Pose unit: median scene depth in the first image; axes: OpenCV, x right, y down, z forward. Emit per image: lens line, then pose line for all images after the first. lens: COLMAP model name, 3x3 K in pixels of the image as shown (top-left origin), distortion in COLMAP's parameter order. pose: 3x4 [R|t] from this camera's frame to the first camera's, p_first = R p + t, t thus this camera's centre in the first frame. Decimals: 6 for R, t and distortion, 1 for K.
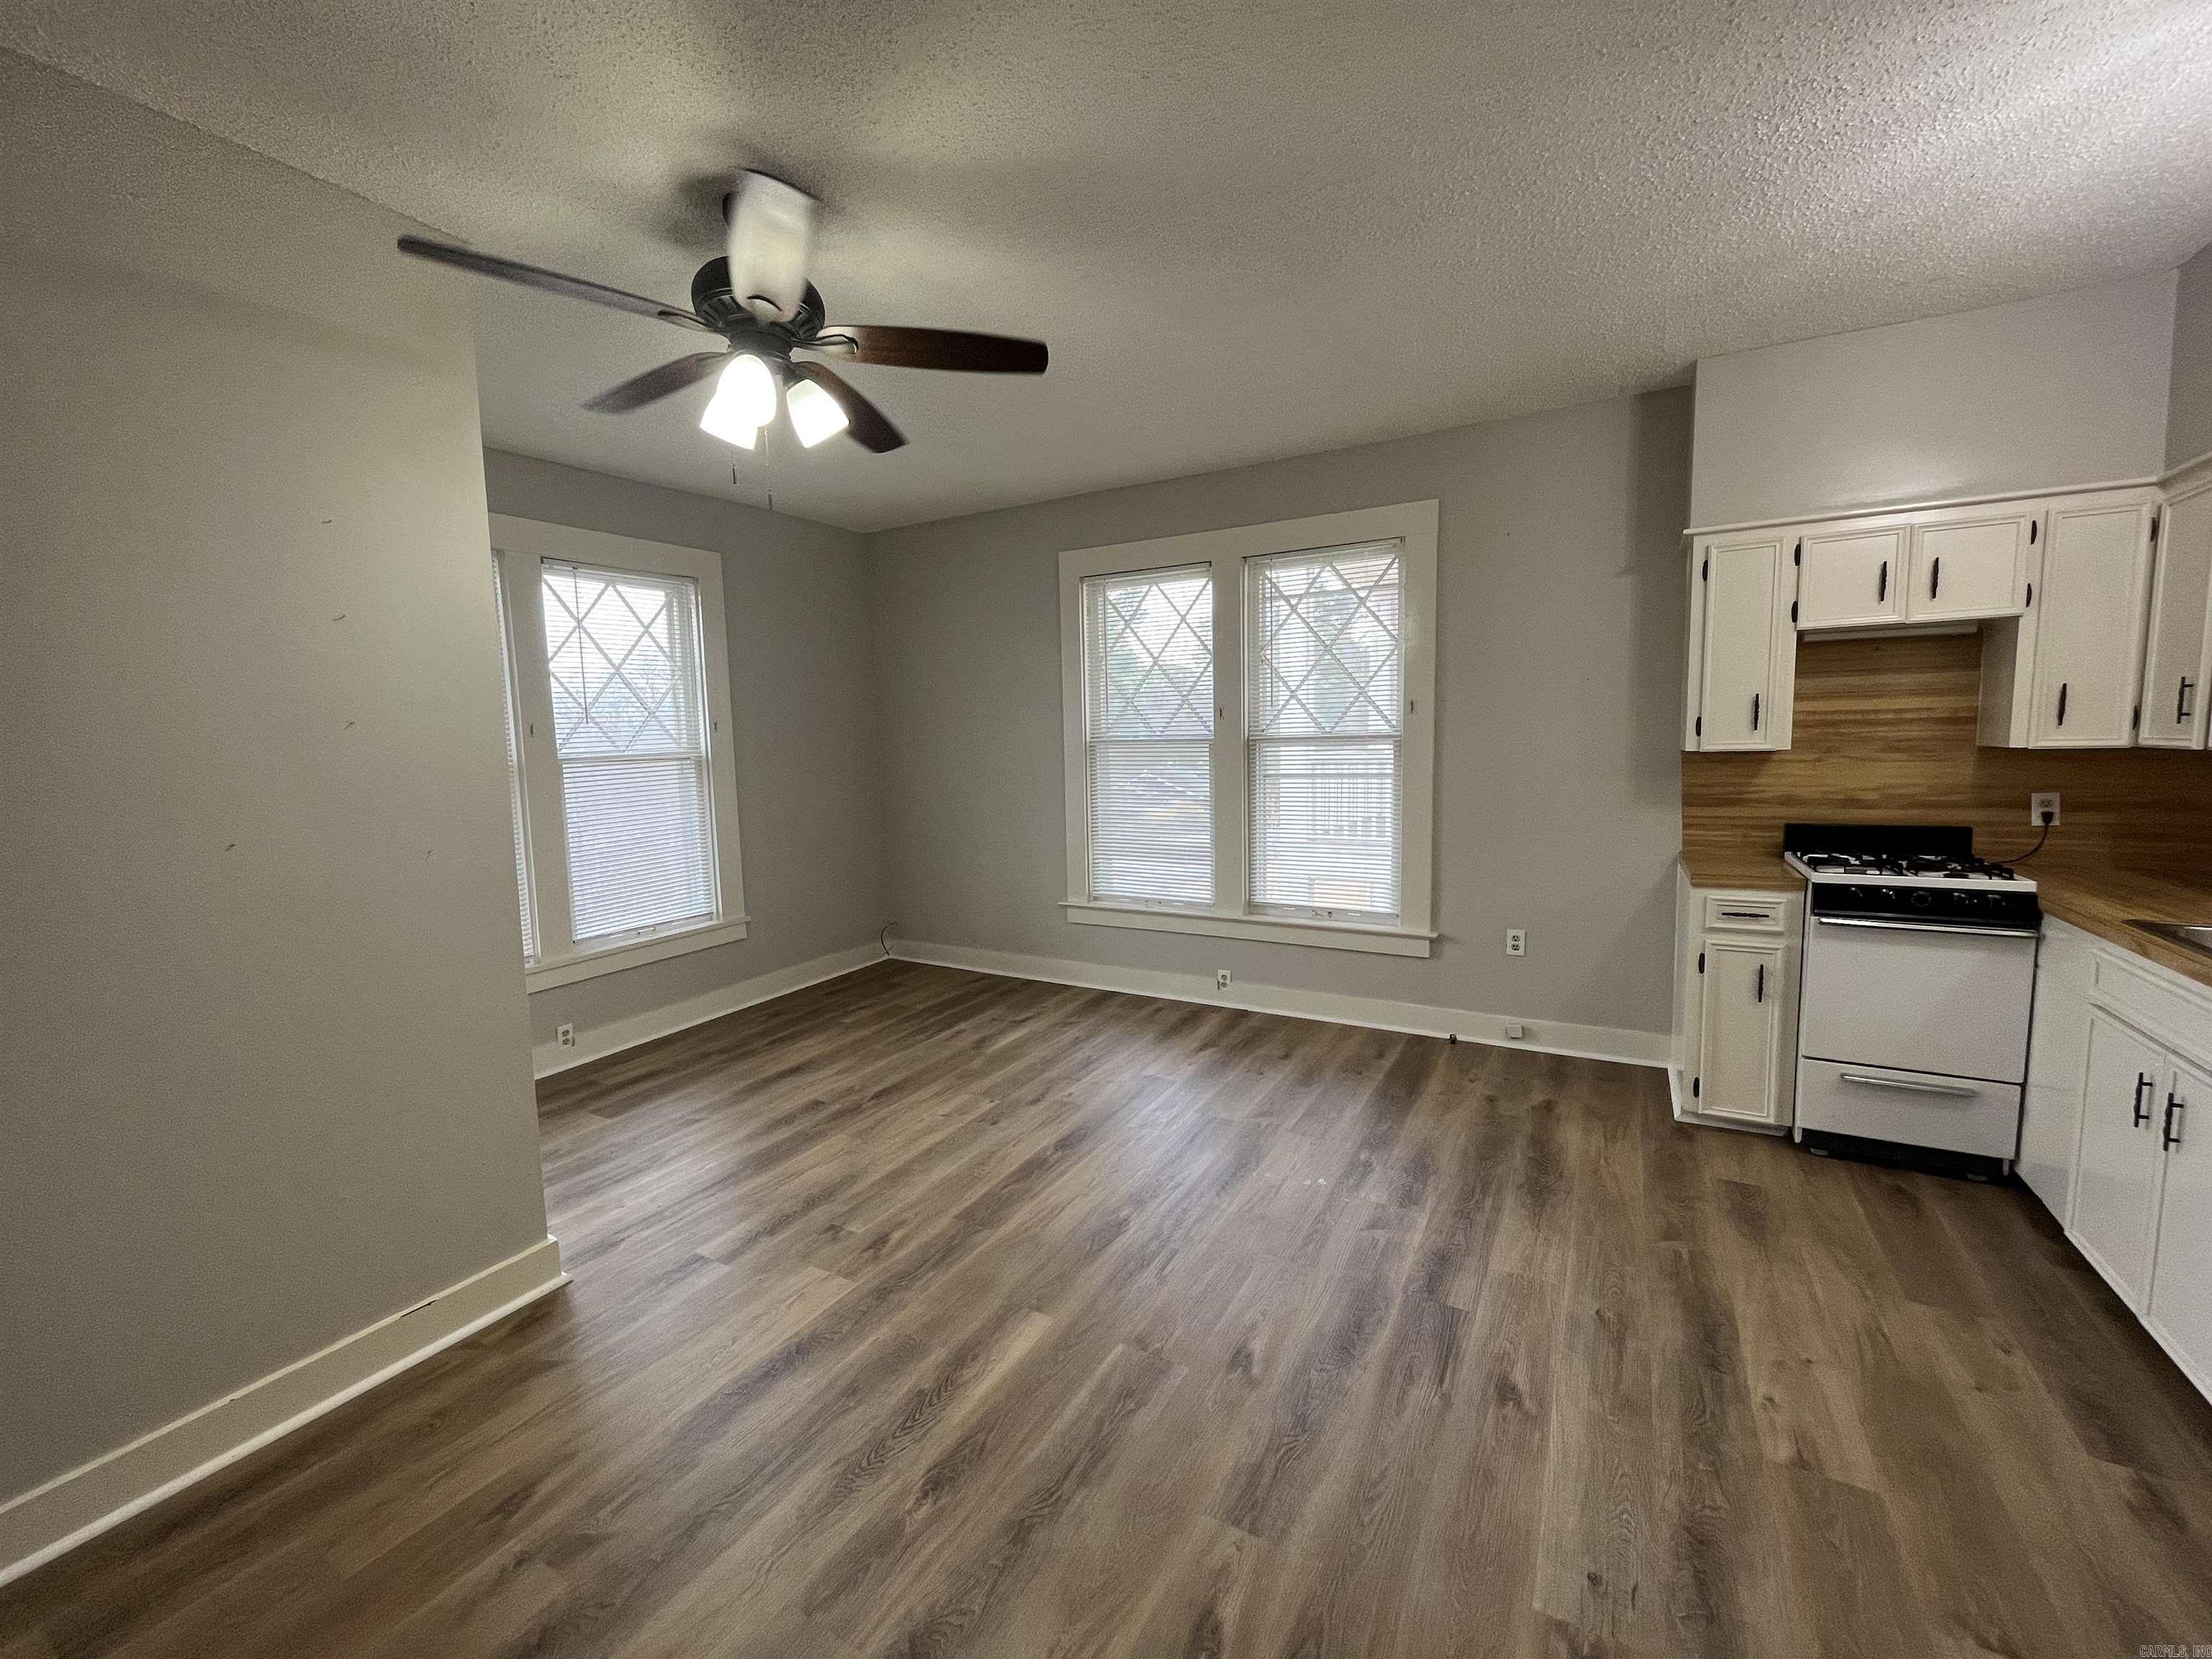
lens RADIAL K [[891.1, 0, 1105.1], [0, 891.1, 833.4], [0, 0, 1]] dist [-0.002554, -0.000180]
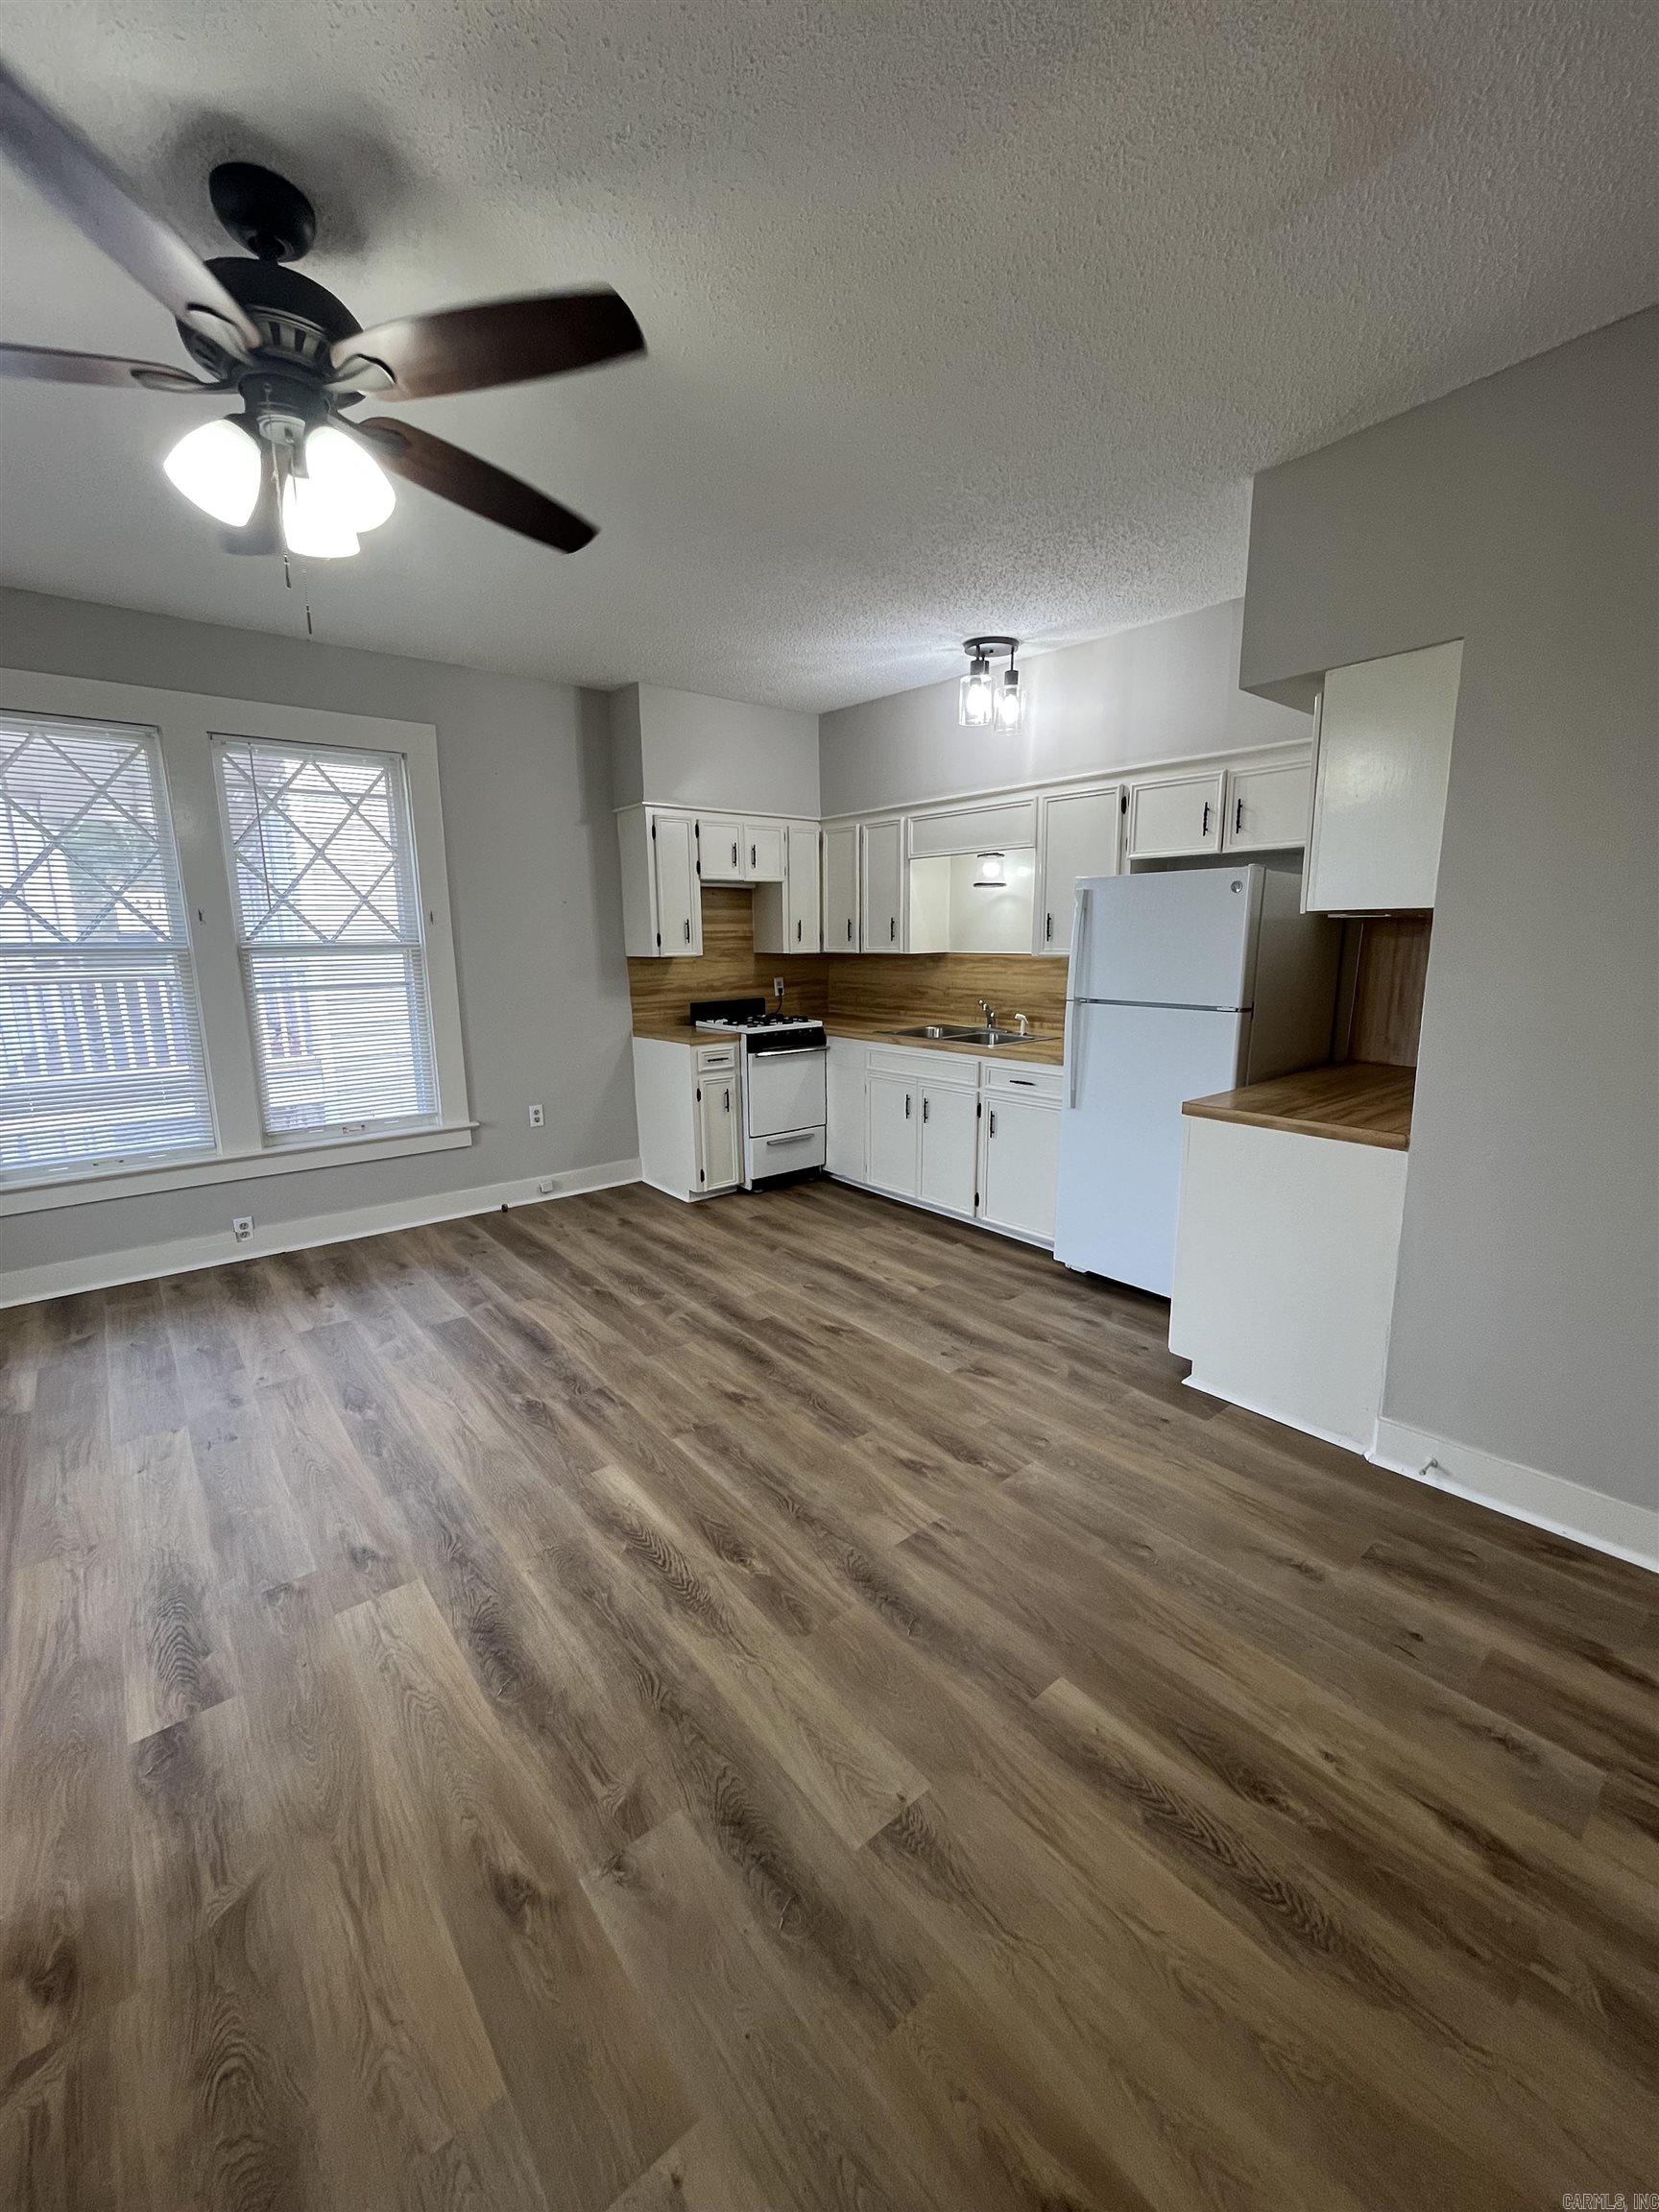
lens RADIAL K [[891.1, 0, 825.6], [0, 891.1, 1104.1], [0, 0, 1]] dist [-0.002554, -0.000180]
pose [[0.354692, -0.156989, 0.921709, -0.667341], [0.100495, 0.986493, 0.129350, -0.015684], [-0.929567, 0.046748, 0.365678, 0.228283]]
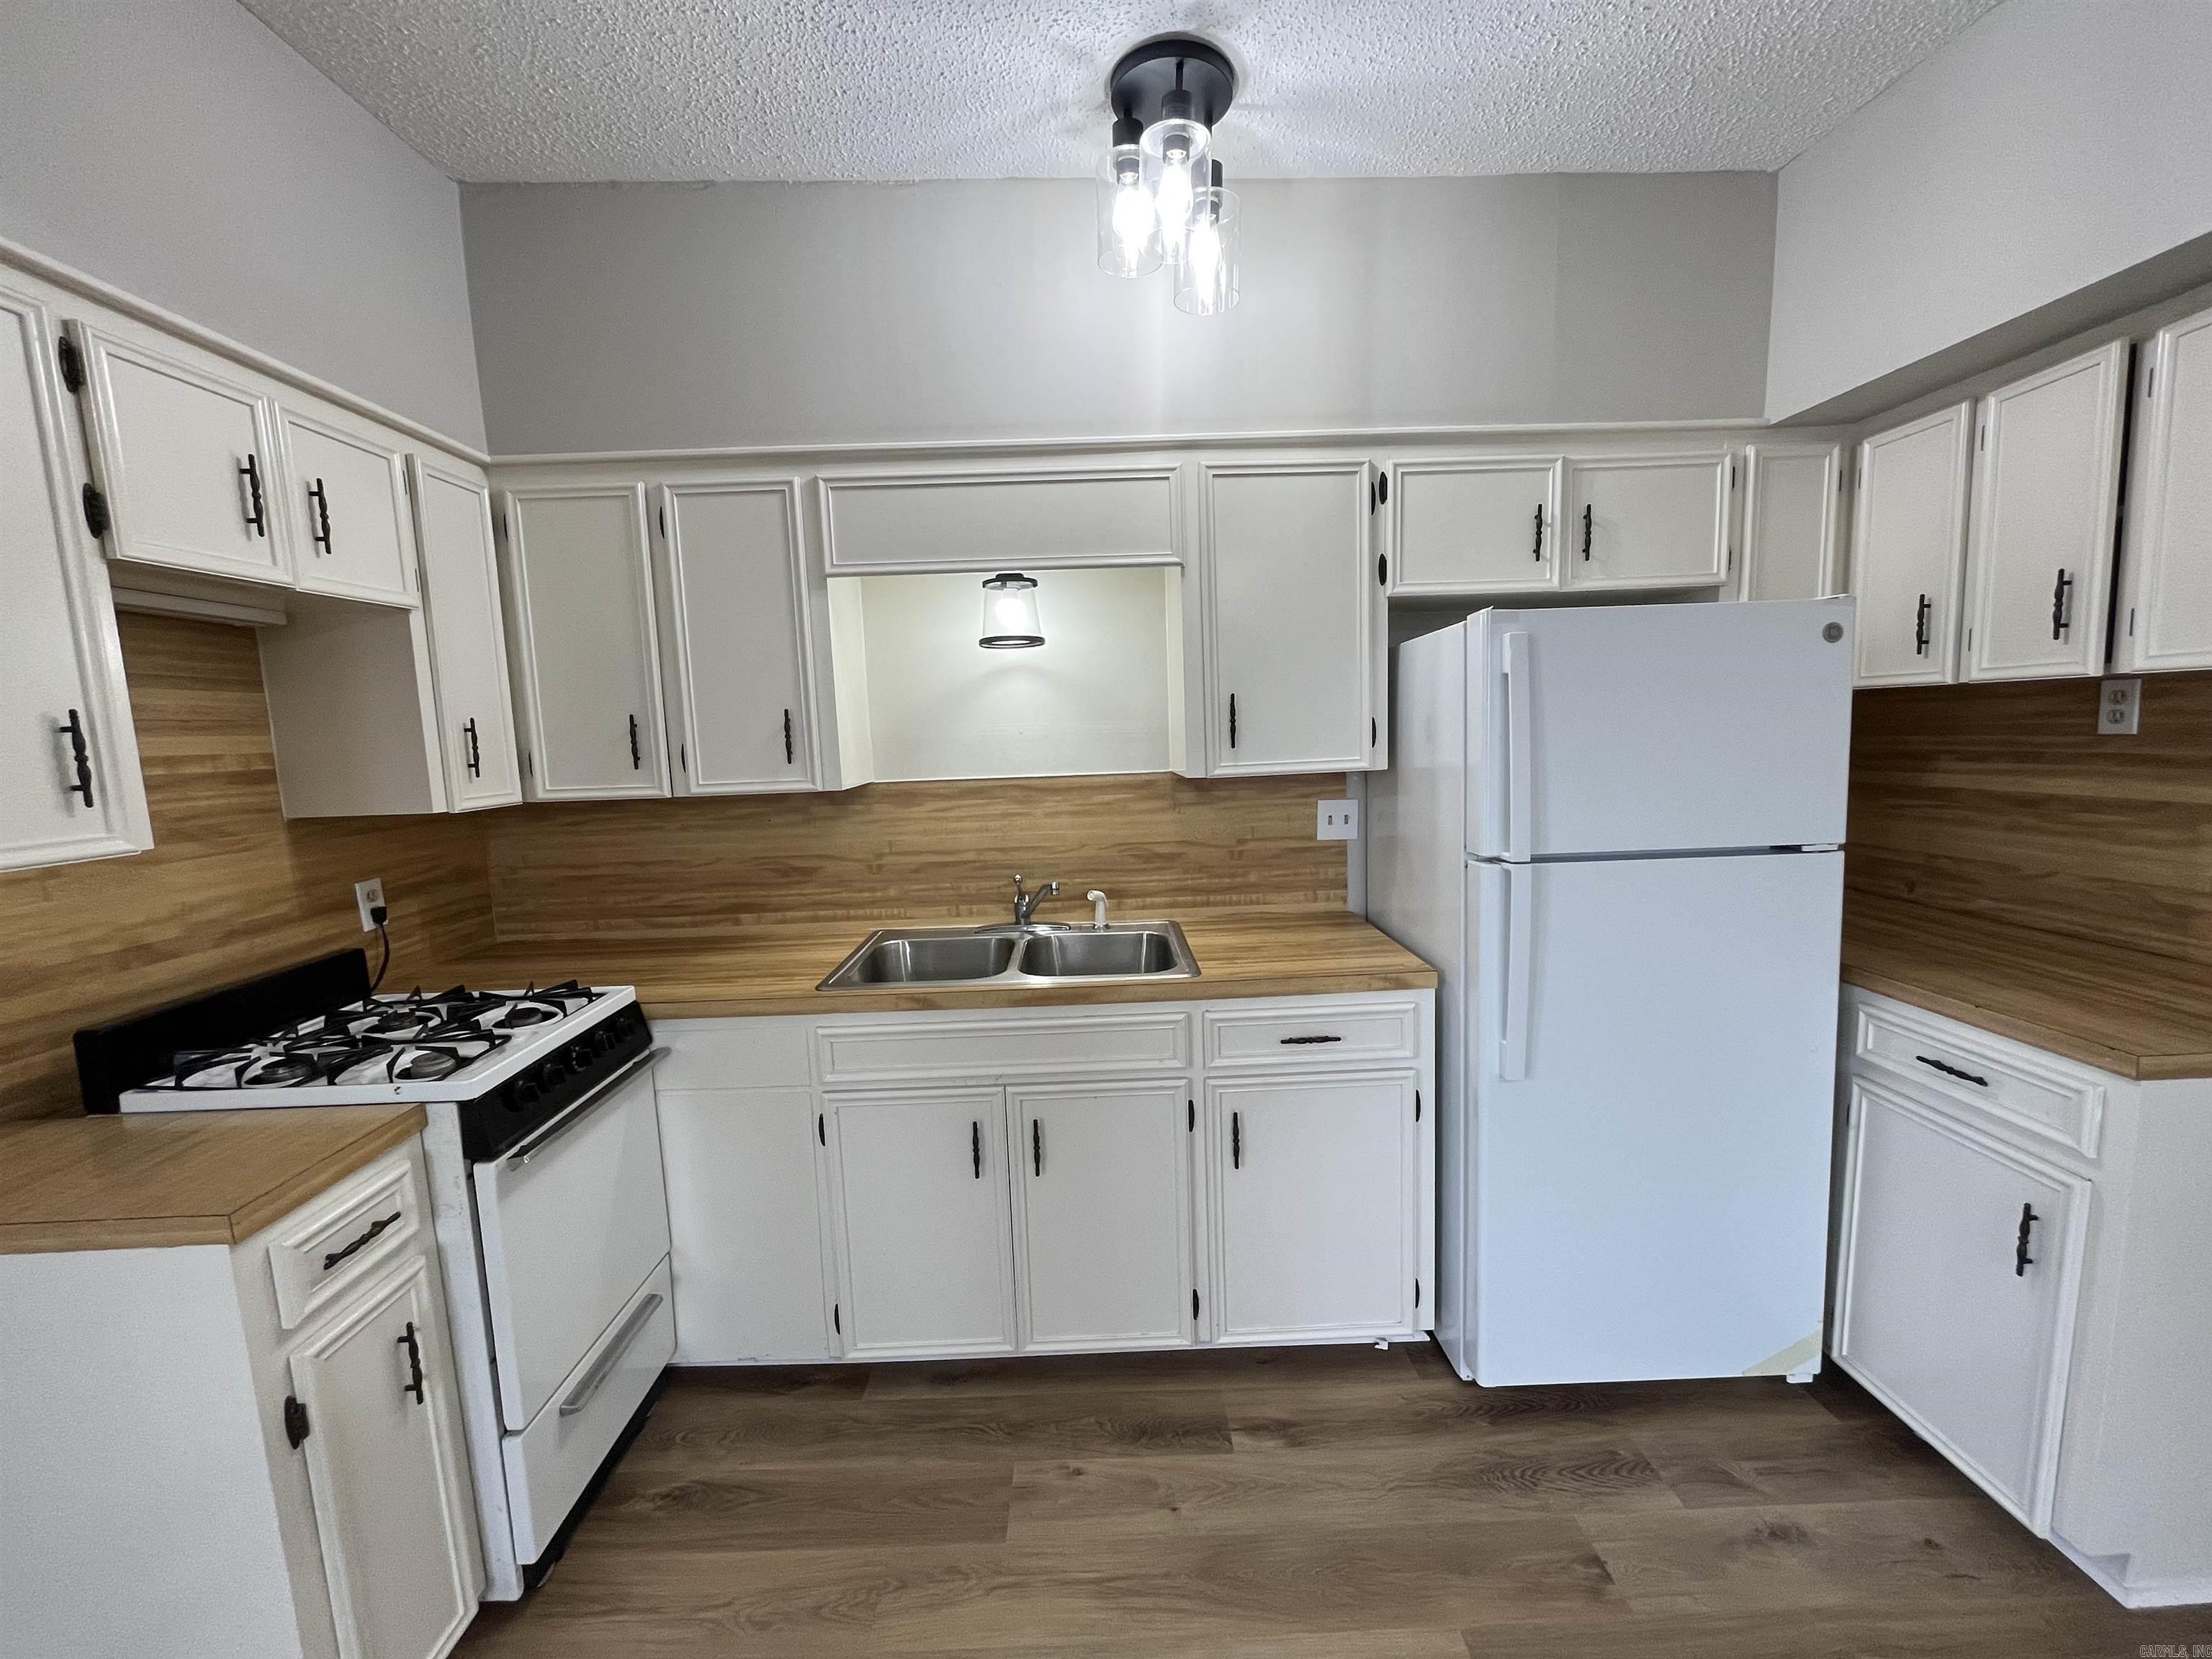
lens RADIAL K [[891.1, 0, 1105.1], [0, 891.1, 833.4], [0, 0, 1]] dist [-0.002554, -0.000180]
pose [[-0.512921, -0.060438, 0.856305, 0.188813], [0.138525, 0.978618, 0.152047, -0.104213], [-0.847185, 0.196608, -0.493581, 0.834668]]
